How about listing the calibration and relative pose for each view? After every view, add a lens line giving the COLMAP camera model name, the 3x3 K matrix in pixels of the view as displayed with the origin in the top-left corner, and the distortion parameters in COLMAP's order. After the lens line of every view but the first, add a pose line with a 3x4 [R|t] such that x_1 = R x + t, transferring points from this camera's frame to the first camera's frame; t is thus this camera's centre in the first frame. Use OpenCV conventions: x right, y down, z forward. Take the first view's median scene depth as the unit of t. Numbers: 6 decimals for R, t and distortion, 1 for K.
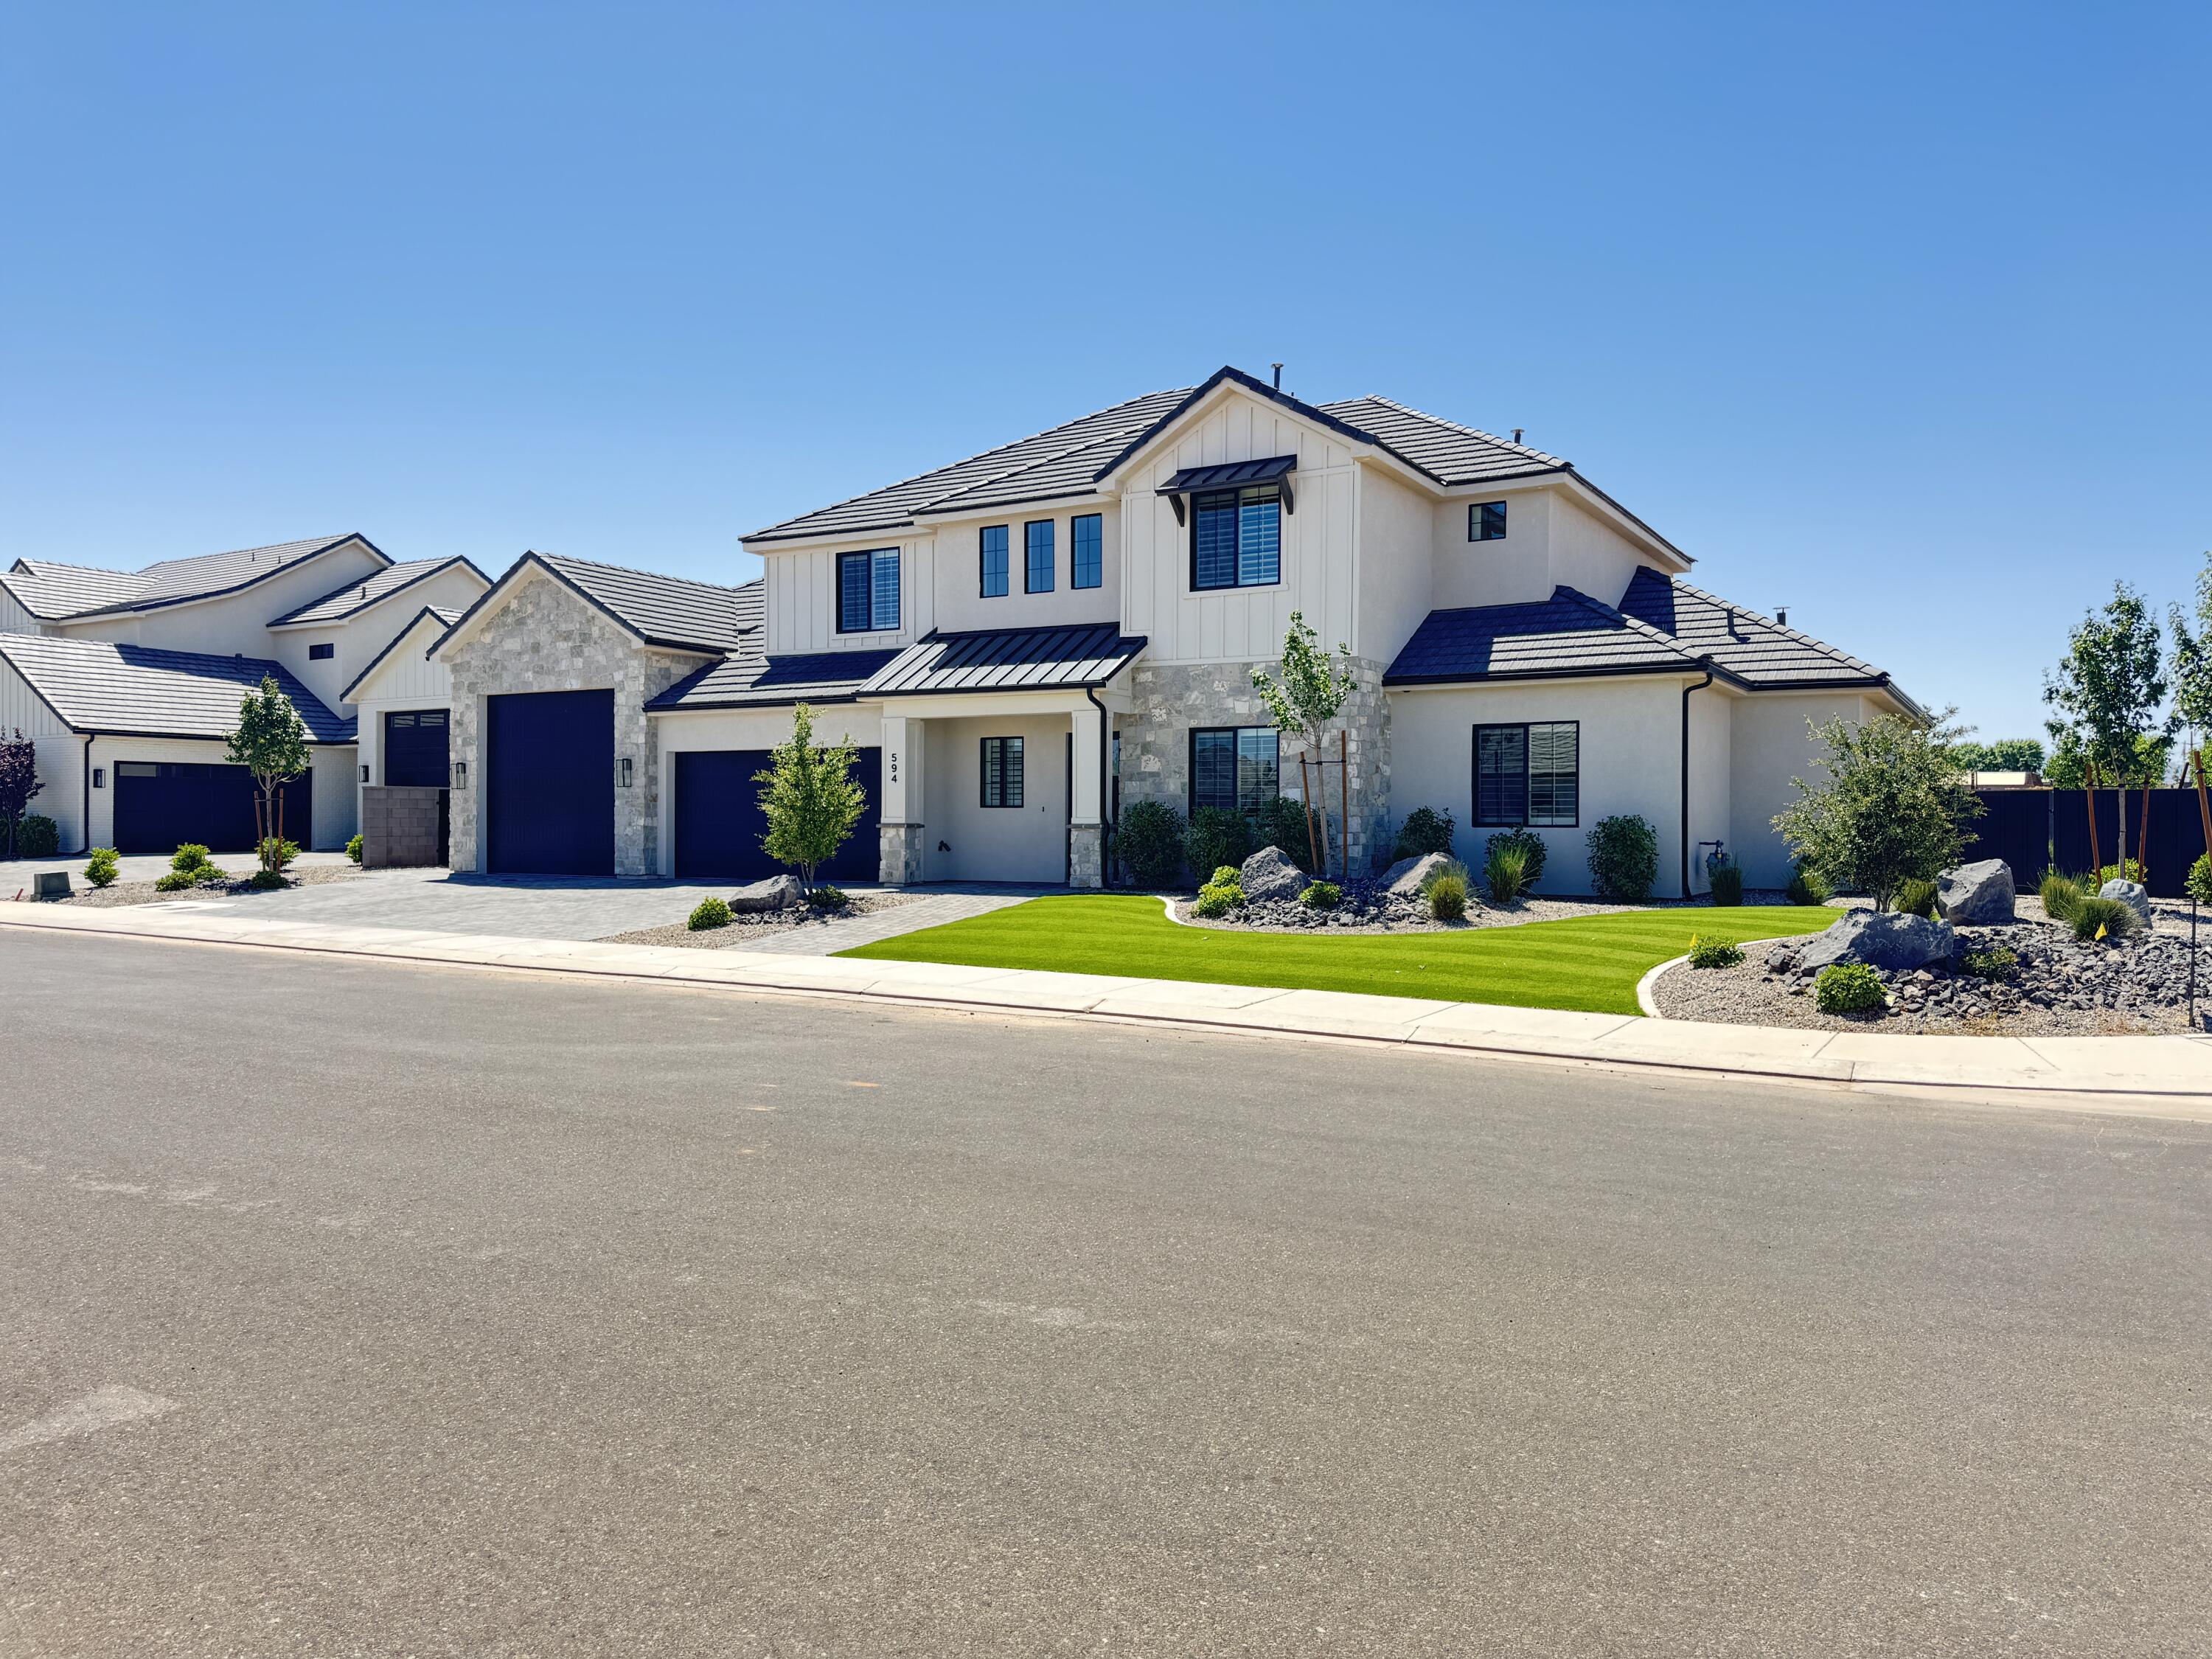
lens RADIAL K [[1560.1, 0, 1108.0], [0, 1560.1, 831.4], [0, 0, 1]] dist [0.017794, -0.002120]
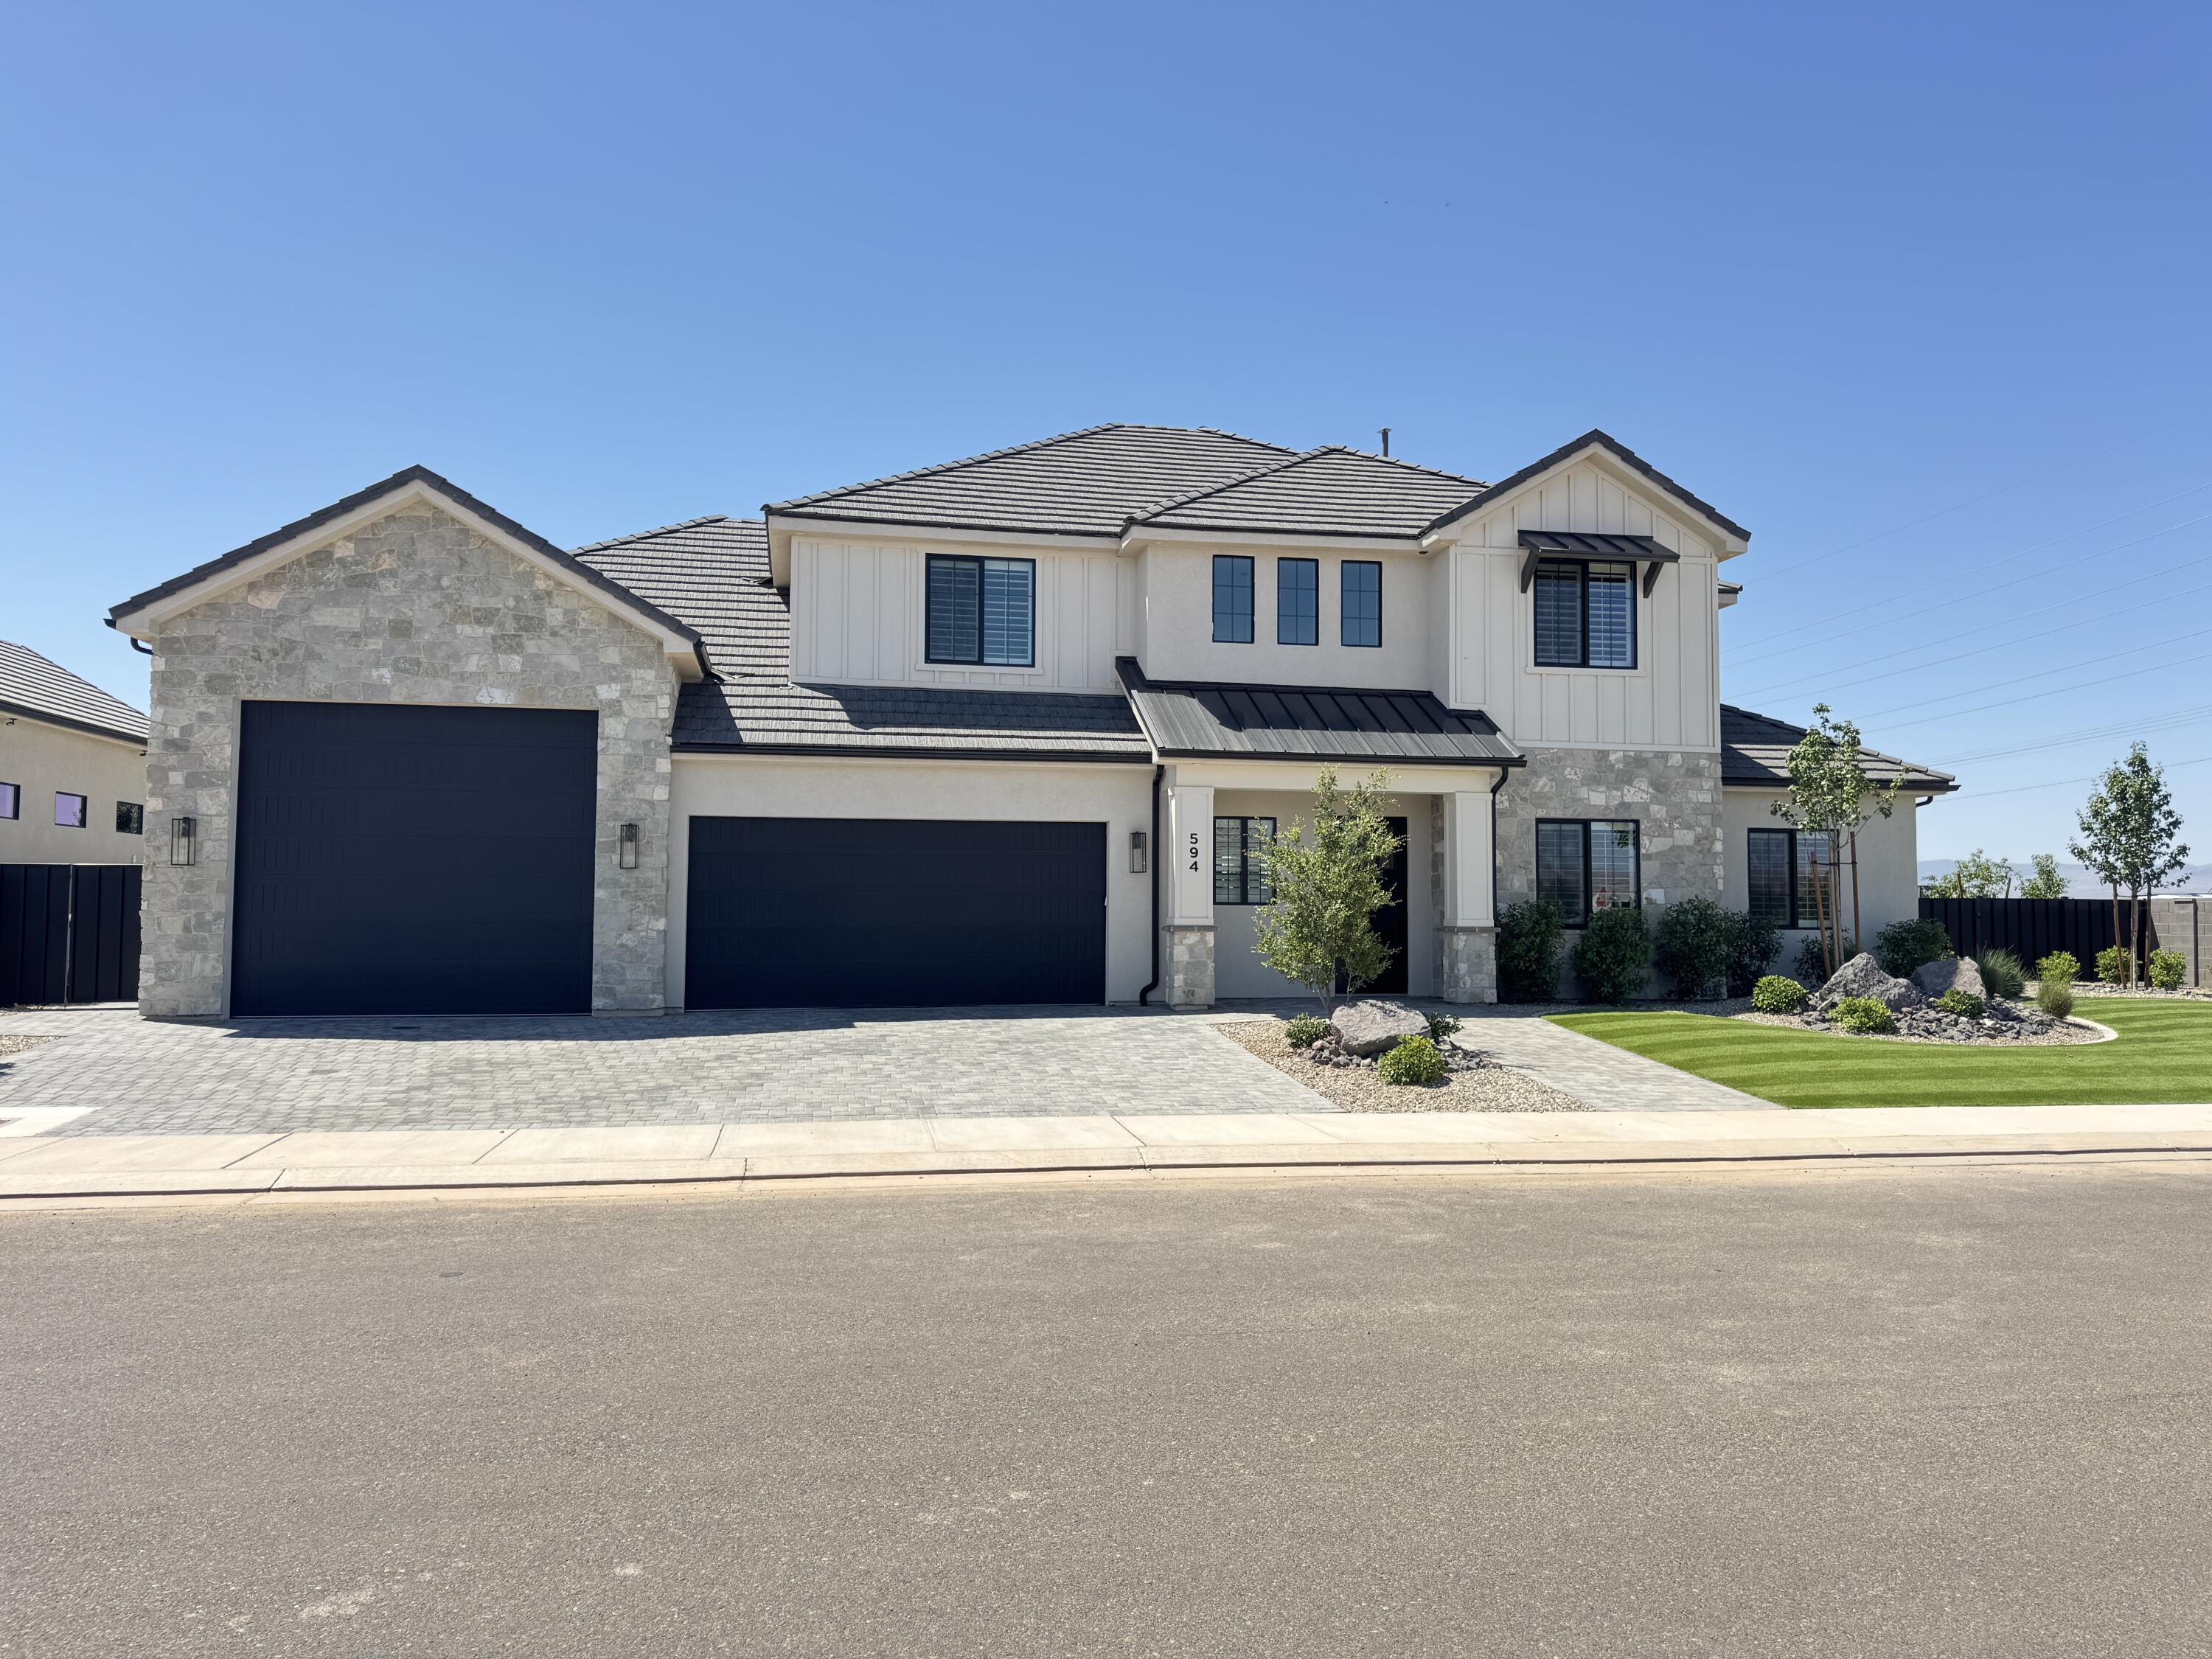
lens RADIAL K [[1560.1, 0, 1107.0], [0, 1560.1, 826.1], [0, 0, 1]] dist [0.017794, -0.002120]
pose [[0.745403, 0.040070, 0.665409, -0.650235], [0.003669, 0.997930, -0.064203, -0.004987], [-0.666604, 0.050299, 0.743713, 0.451594]]
